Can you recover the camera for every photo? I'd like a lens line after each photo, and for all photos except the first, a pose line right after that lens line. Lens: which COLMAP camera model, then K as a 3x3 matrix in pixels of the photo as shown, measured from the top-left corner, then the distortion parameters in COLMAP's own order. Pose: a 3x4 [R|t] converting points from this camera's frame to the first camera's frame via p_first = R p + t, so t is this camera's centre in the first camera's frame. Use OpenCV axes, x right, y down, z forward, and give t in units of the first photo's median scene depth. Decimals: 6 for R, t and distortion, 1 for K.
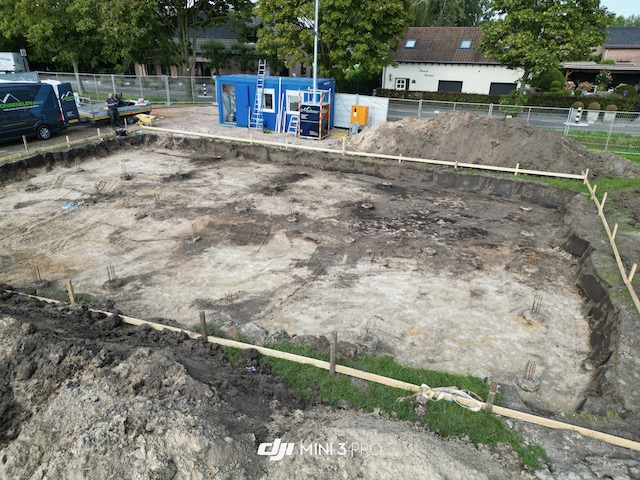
lens RADIAL K [[442.2, 0, 319.0], [0, 442.2, 241.1], [0, 0, 1]] dist [0.057561, -0.043571]
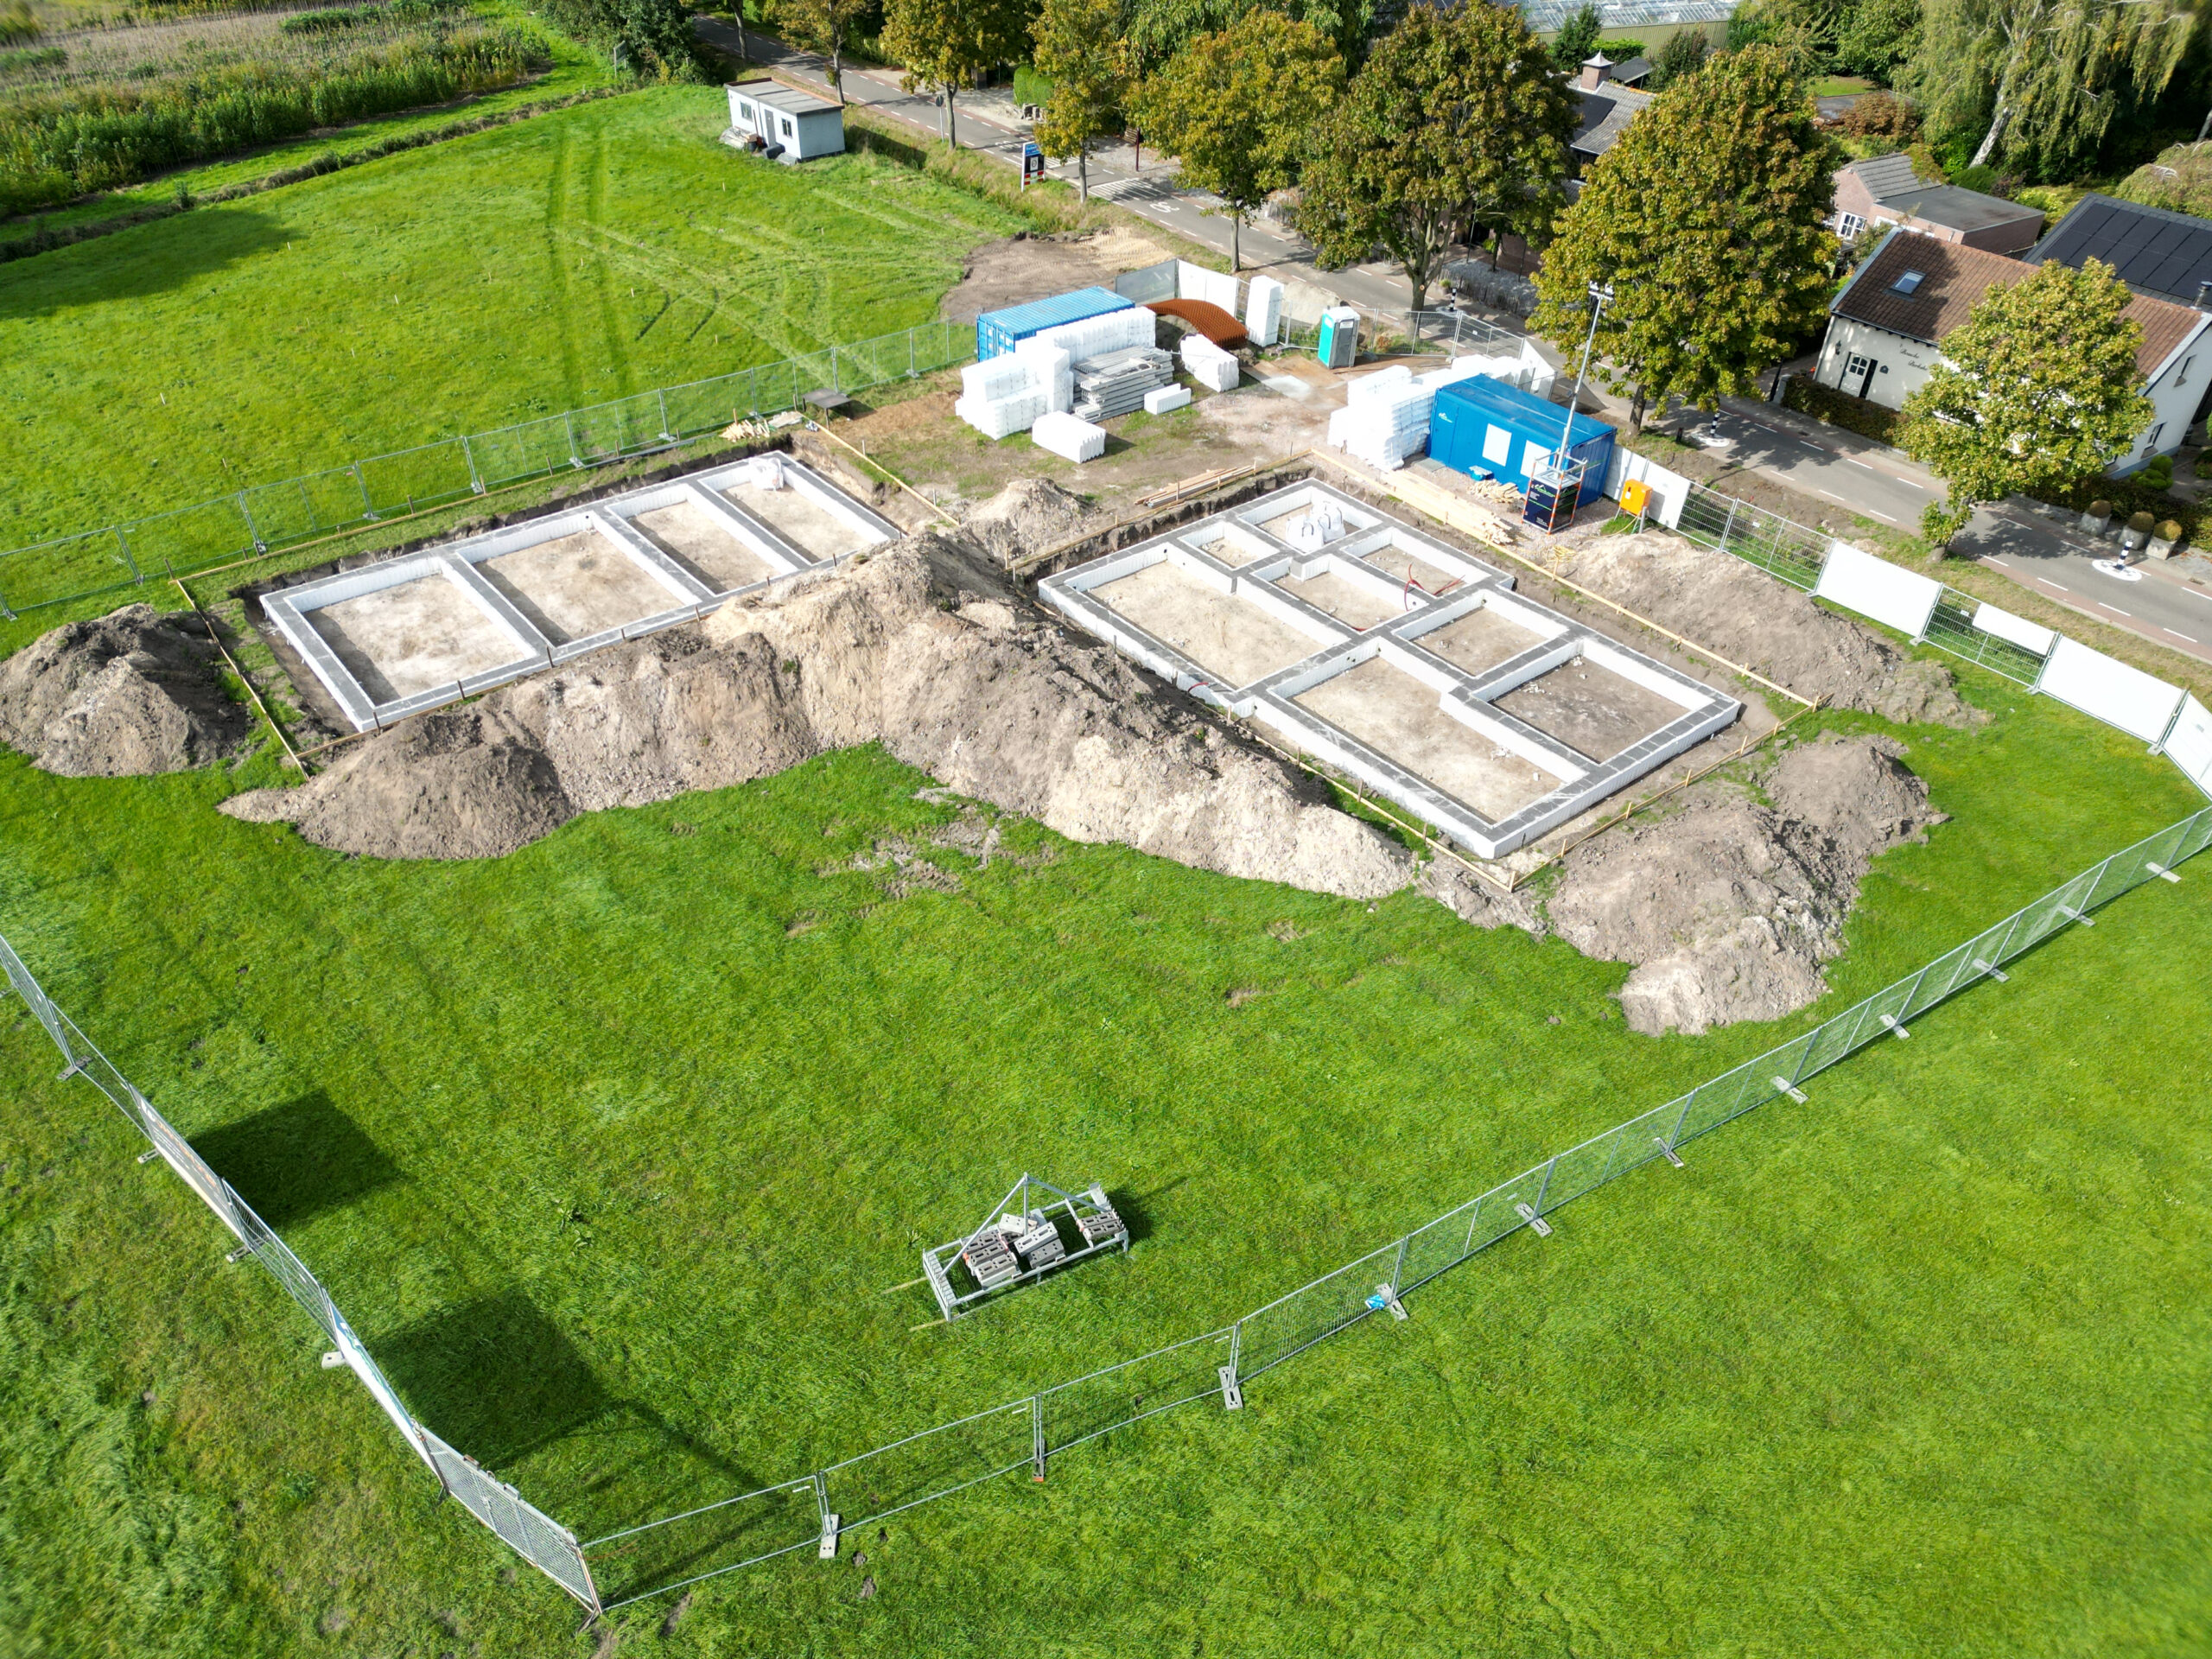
lens RADIAL K [[1539.0, 0, 1102.5], [0, 1539.0, 814.5], [0, 0, 1]] dist [0.057690, -0.039721]
pose [[0.869913, 0.295571, -0.394827, 0.468897], [-0.197842, 0.942428, 0.269609, -0.328928], [0.451785, -0.156423, 0.878307, -1.441953]]
